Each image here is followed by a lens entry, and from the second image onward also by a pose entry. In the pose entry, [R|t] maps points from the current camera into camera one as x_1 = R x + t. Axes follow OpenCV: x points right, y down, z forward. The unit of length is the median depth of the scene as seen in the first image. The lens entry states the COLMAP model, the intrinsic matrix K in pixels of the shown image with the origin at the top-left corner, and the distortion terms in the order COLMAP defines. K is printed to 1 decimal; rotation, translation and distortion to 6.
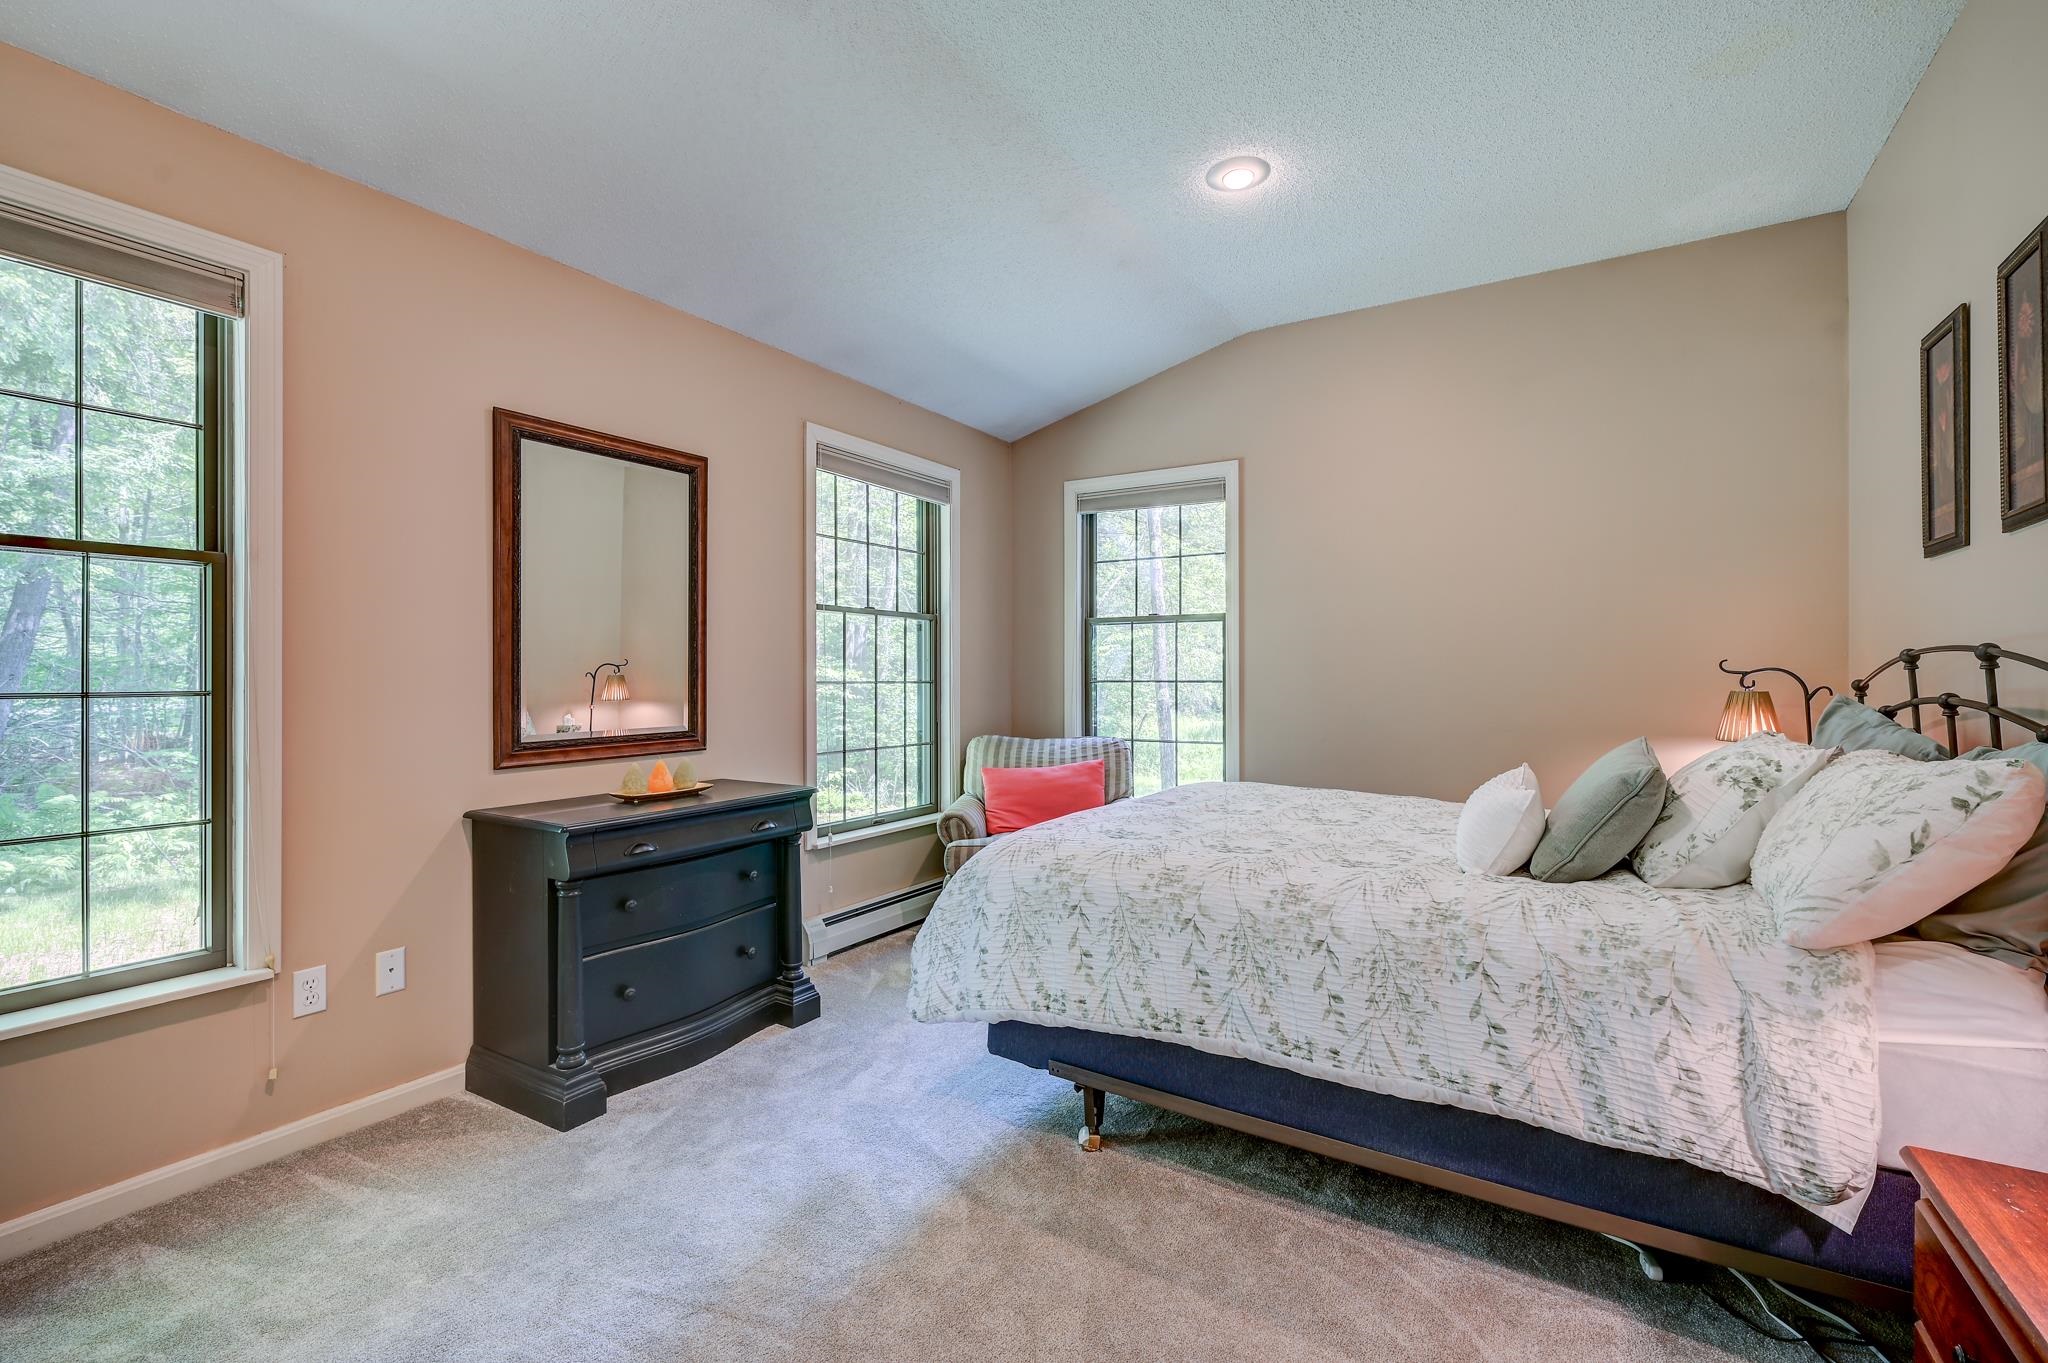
lens RADIAL K [[897.9, 0, 1023.9], [0, 897.9, 679.3], [0, 0, 1]] dist [0.002319, 0.000187]
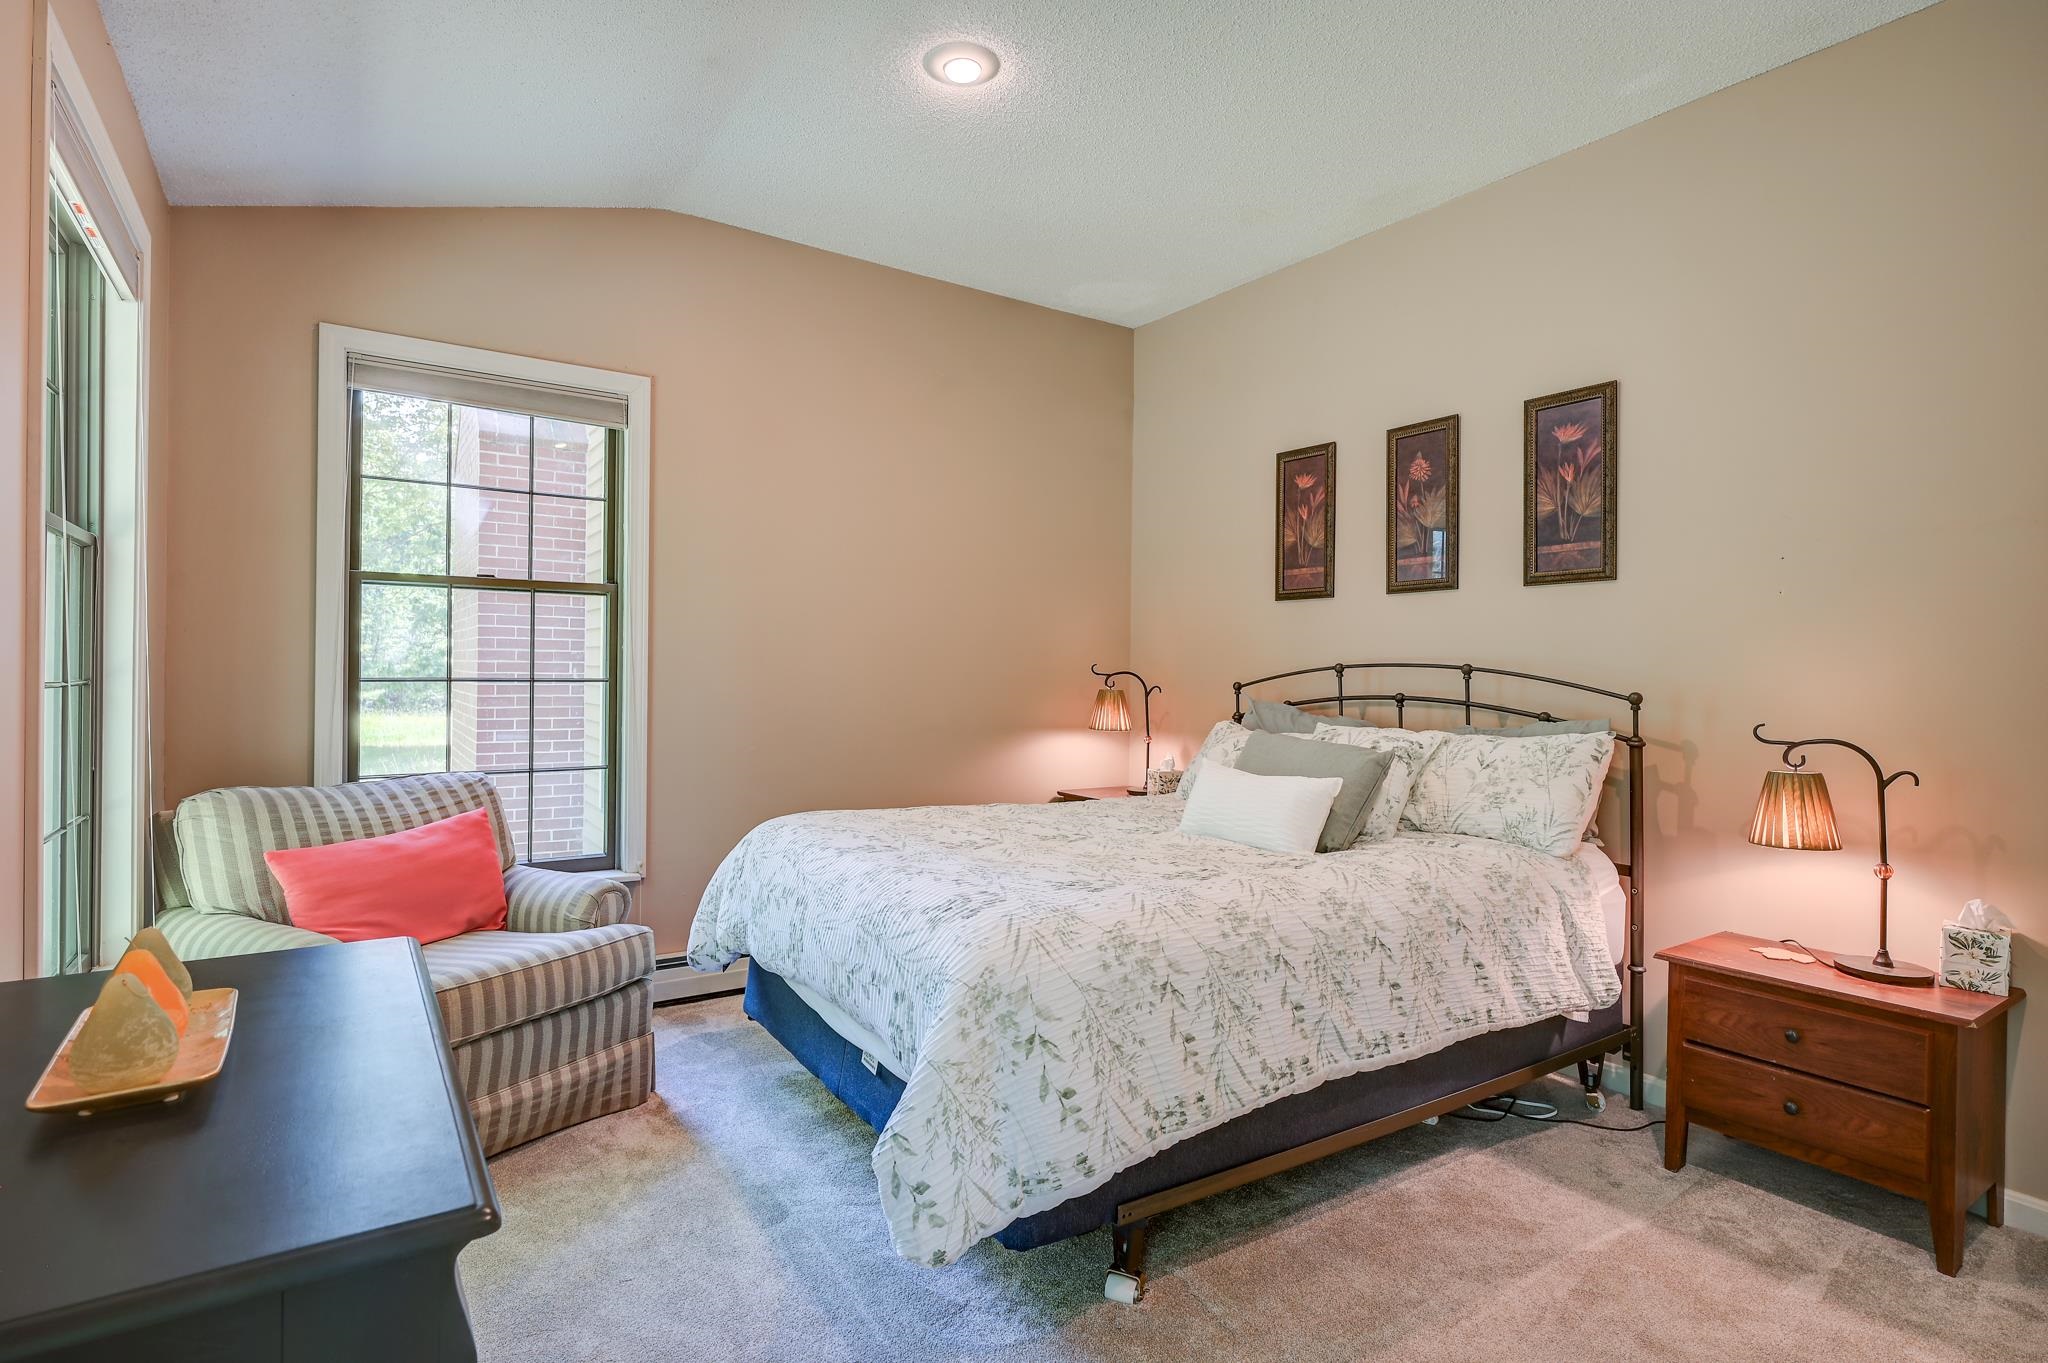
lens RADIAL K [[1032.4, 0, 1023.8], [0, 1032.4, 678.6], [0, 0, 1]] dist [-0.004425, 0.000087]
pose [[0.412221, 0.000216, 0.911084, -0.856481], [-0.008253, 0.999960, 0.003496, -0.009772], [-0.911047, -0.008960, 0.412206, 0.810276]]
